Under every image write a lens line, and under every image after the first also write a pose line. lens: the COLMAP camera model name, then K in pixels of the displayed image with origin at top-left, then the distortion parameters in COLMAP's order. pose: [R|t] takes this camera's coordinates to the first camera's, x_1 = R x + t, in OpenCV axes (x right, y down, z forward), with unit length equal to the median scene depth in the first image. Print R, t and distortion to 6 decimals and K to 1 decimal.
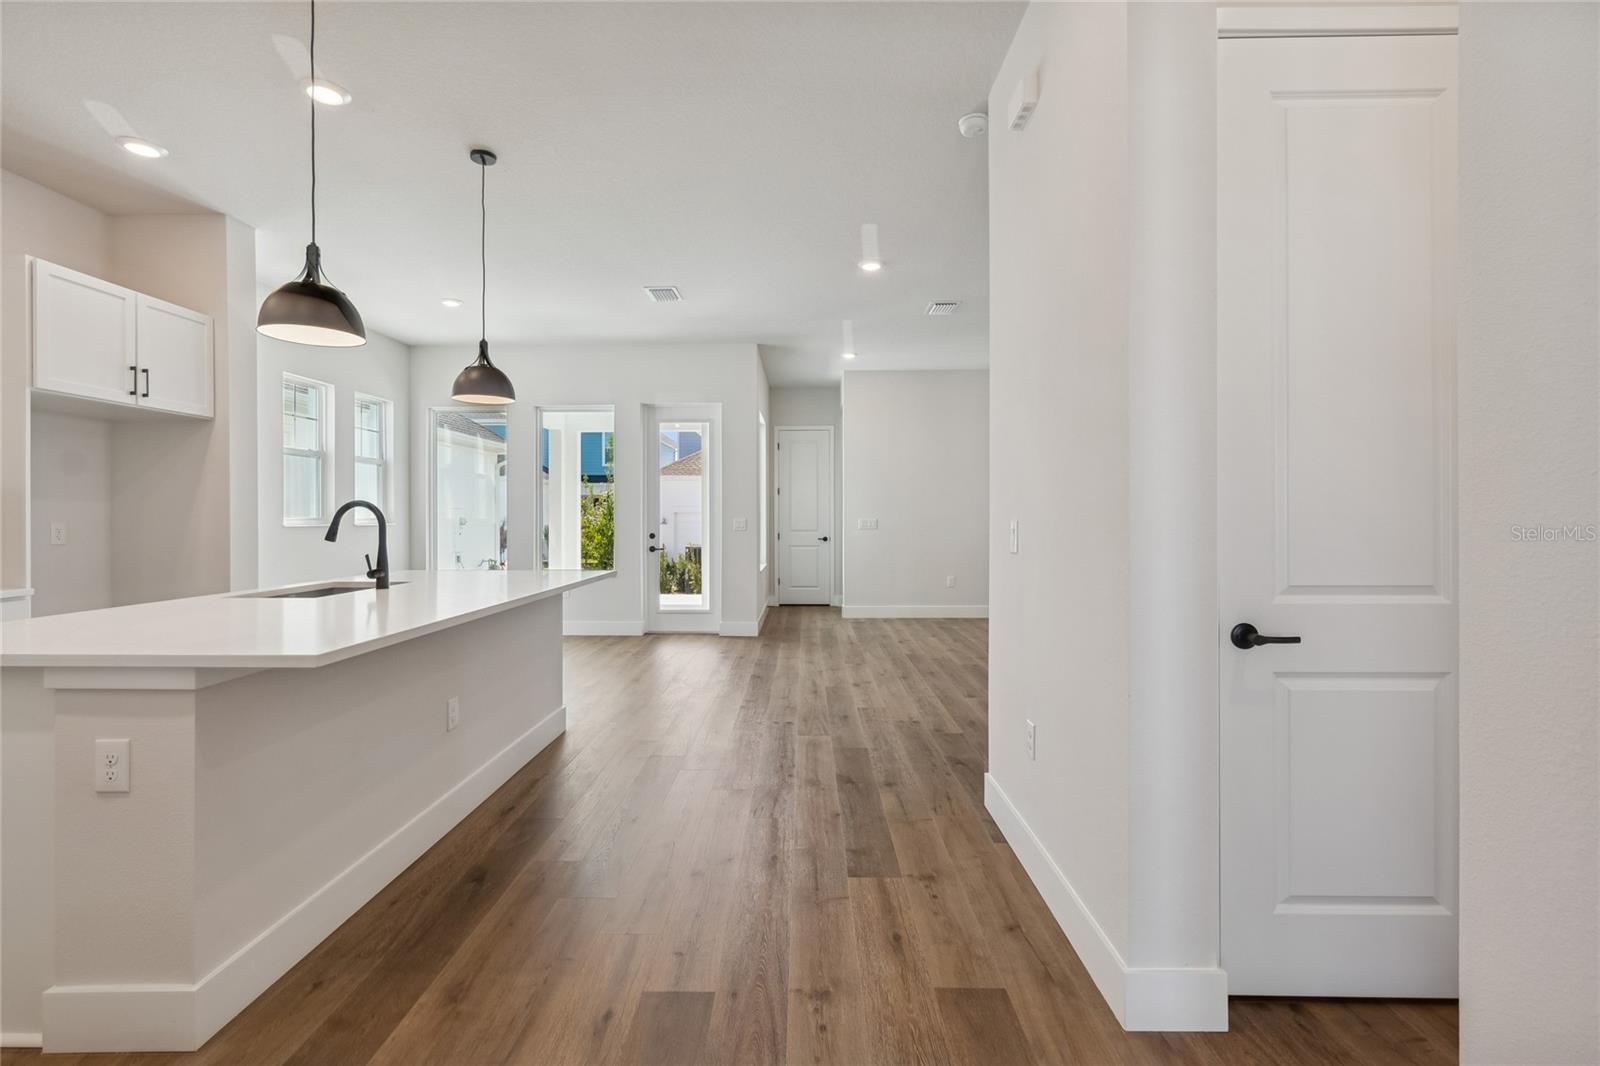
lens RADIAL K [[718.7, 0, 788.7], [0, 718.7, 515.0], [0, 0, 1]] dist [0.008965, -0.003591]
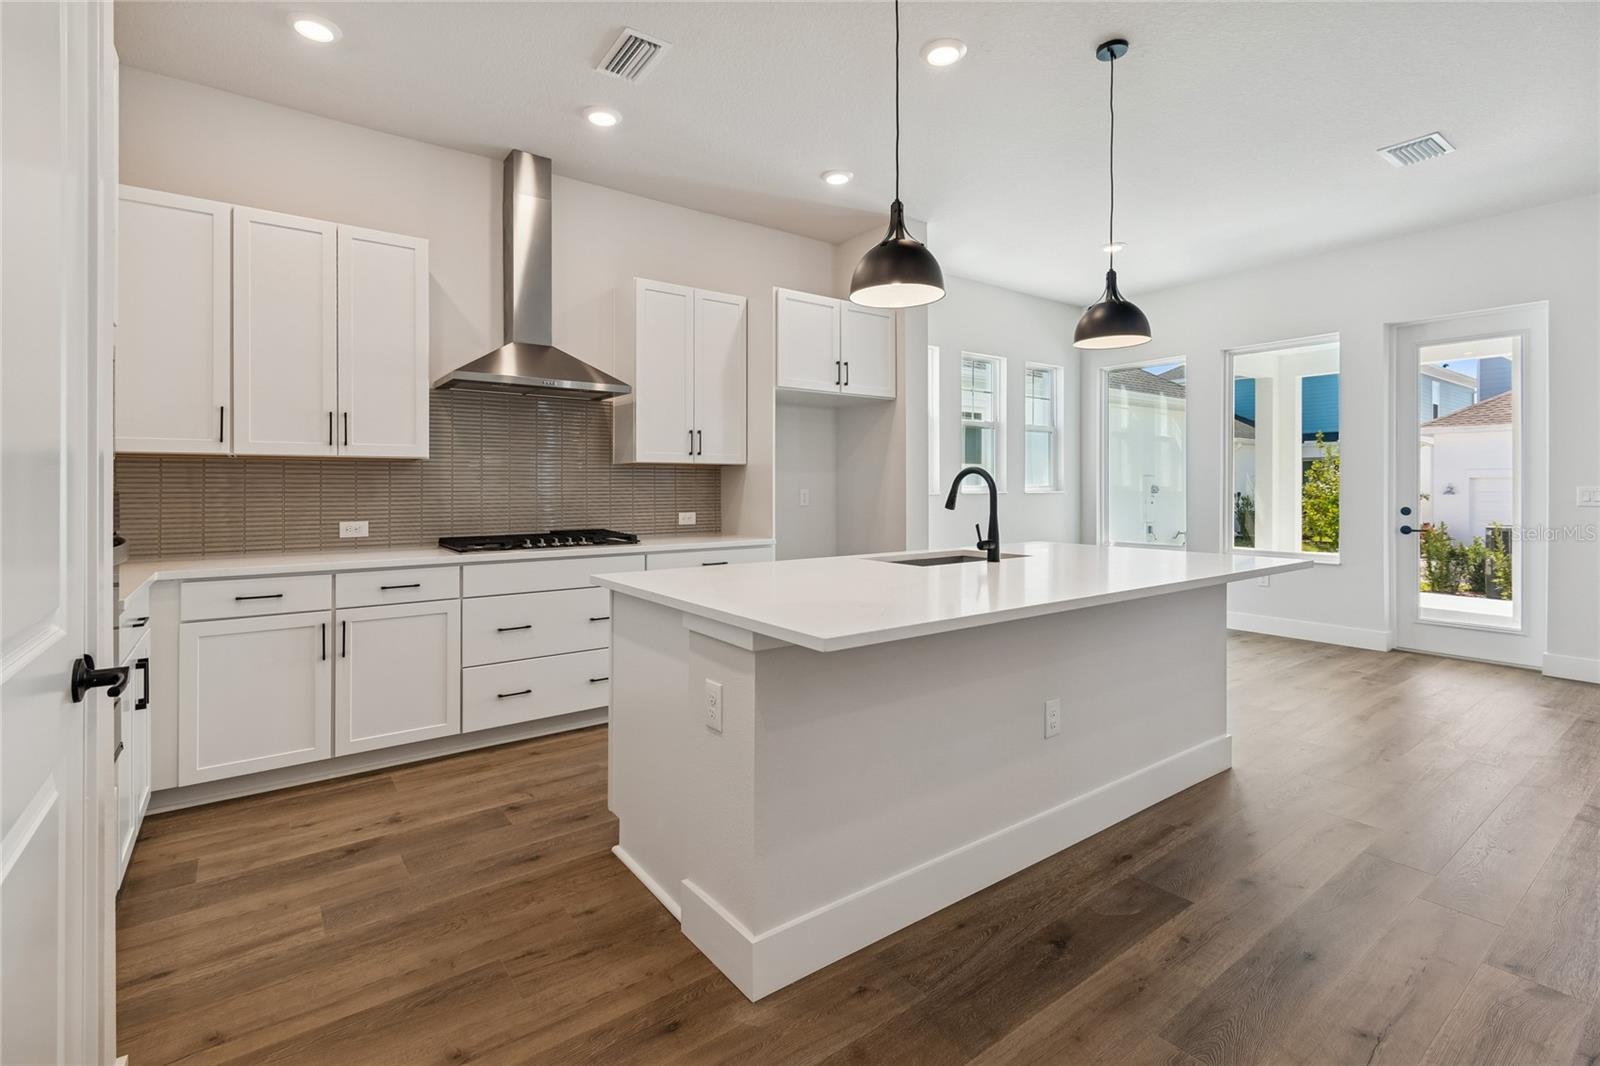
lens RADIAL K [[718.7, 0, 792.0], [0, 718.7, 488.2], [0, 0, 1]] dist [0.008965, -0.003591]
pose [[0.606896, 0.002641, -0.794777, 0.011214], [0.002963, 0.999980, 0.005585, 0.001519], [0.794776, -0.005744, 0.606876, 0.176022]]
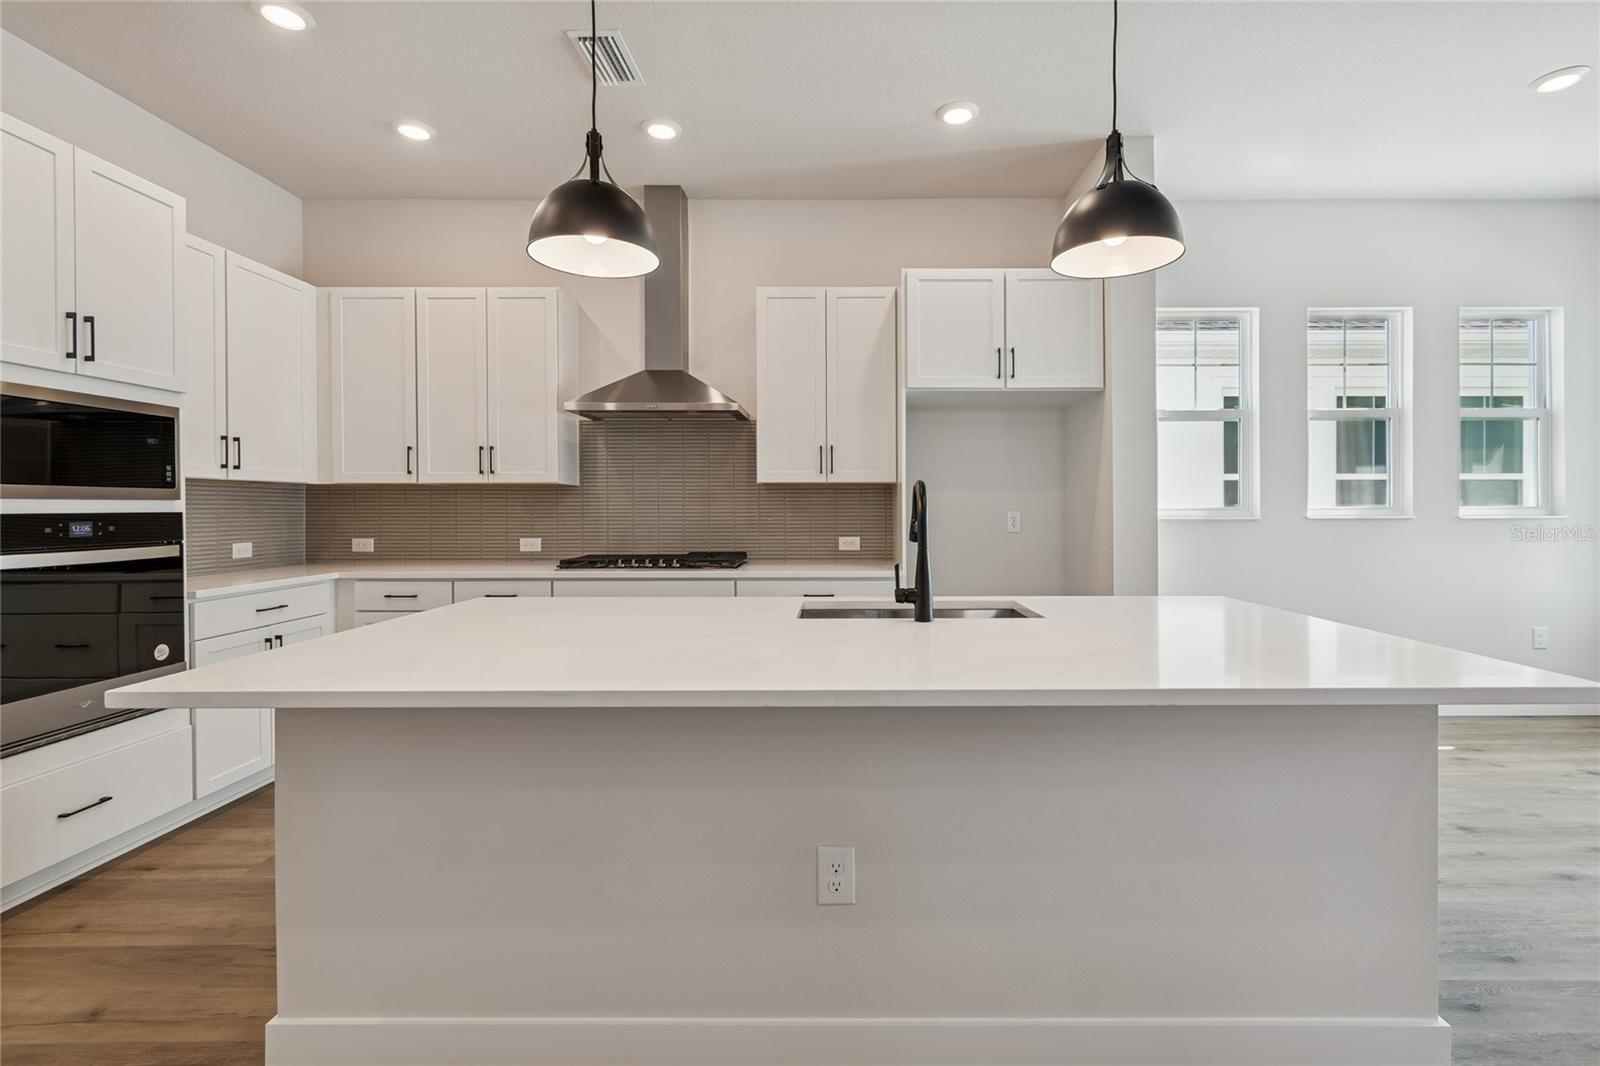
lens RADIAL K [[718.7, 0, 848.7], [0, 718.7, 520.2], [0, 0, 1]] dist [0.008965, -0.003591]
pose [[0.027447, 0.016973, -0.999479, 0.038272], [0.005177, 0.999840, 0.017121, 0.003887], [0.999610, -0.005644, 0.027355, 0.699444]]
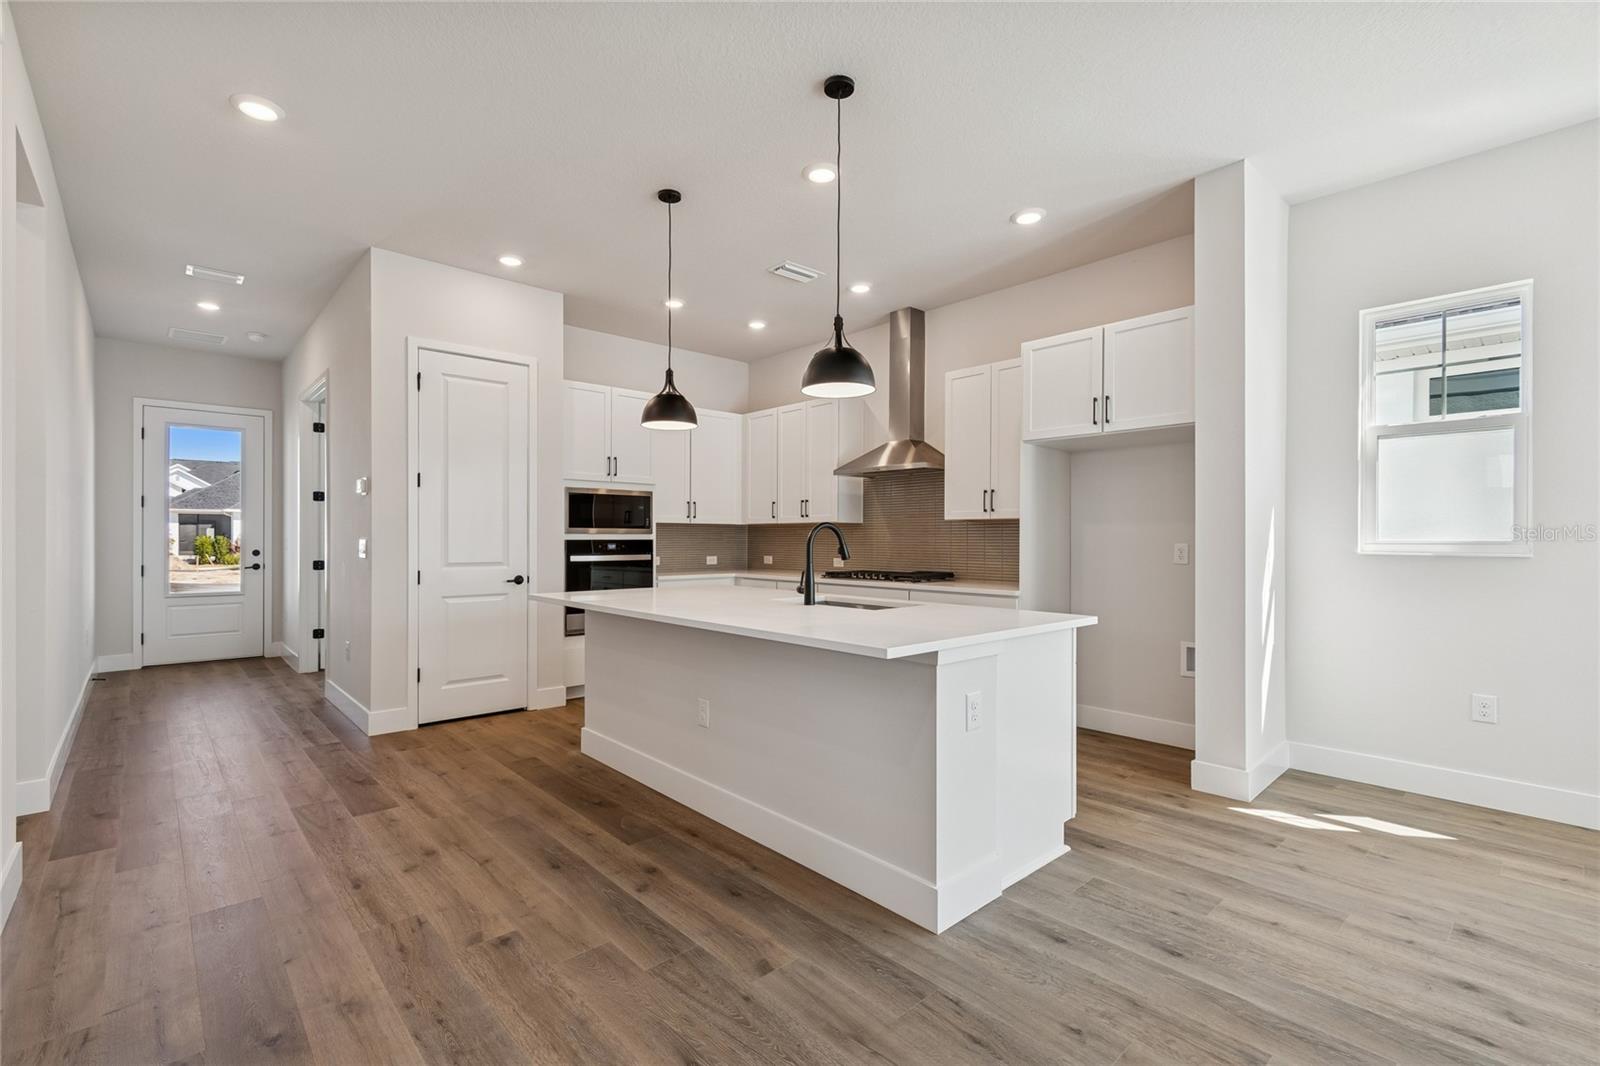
lens RADIAL K [[718.7, 0, 788.1], [0, 718.7, 541.8], [0, 0, 1]] dist [0.008965, -0.003591]
pose [[-0.732467, -0.000735, -0.680802, 0.137257], [-0.001699, 0.999998, 0.000748, 0.007650], [0.680800, 0.001705, -0.732467, 1.333865]]
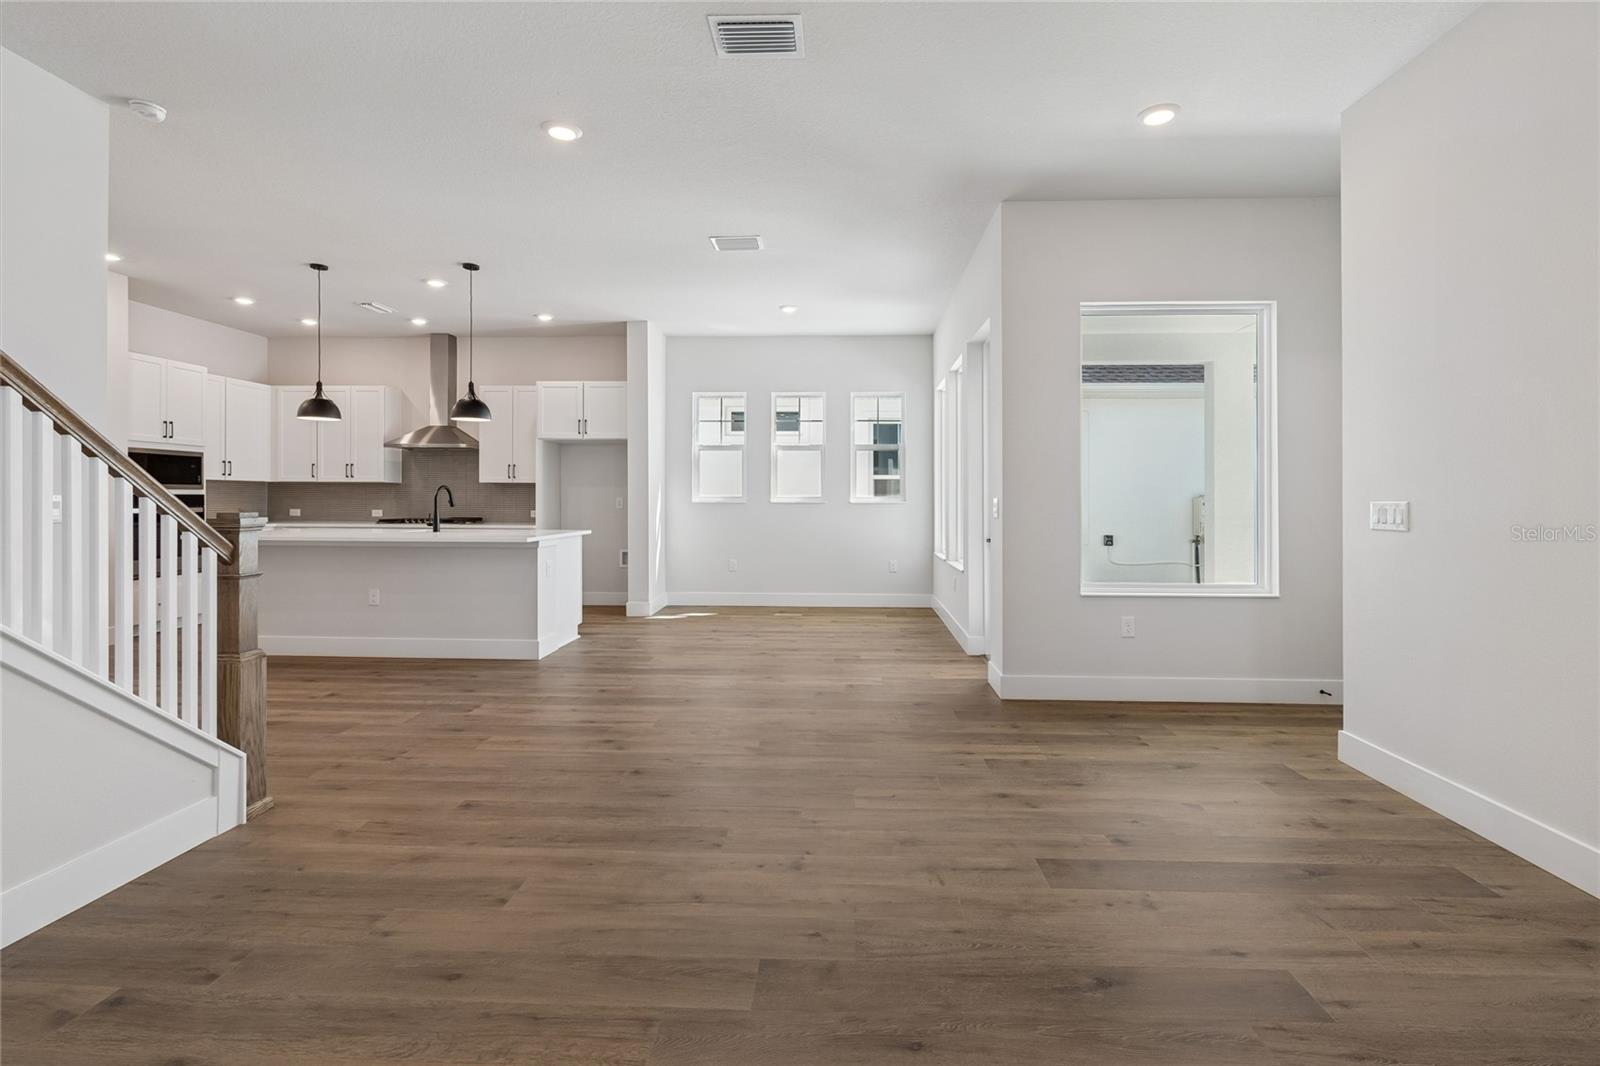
lens RADIAL K [[718.7, 0, 816.8], [0, 718.7, 505.3], [0, 0, 1]] dist [0.008965, -0.003591]
pose [[-0.026066, 0.007152, -0.999635, 0.974112], [-0.001688, 0.999973, 0.007198, 0.015565], [0.999659, 0.001875, -0.026053, 1.550020]]
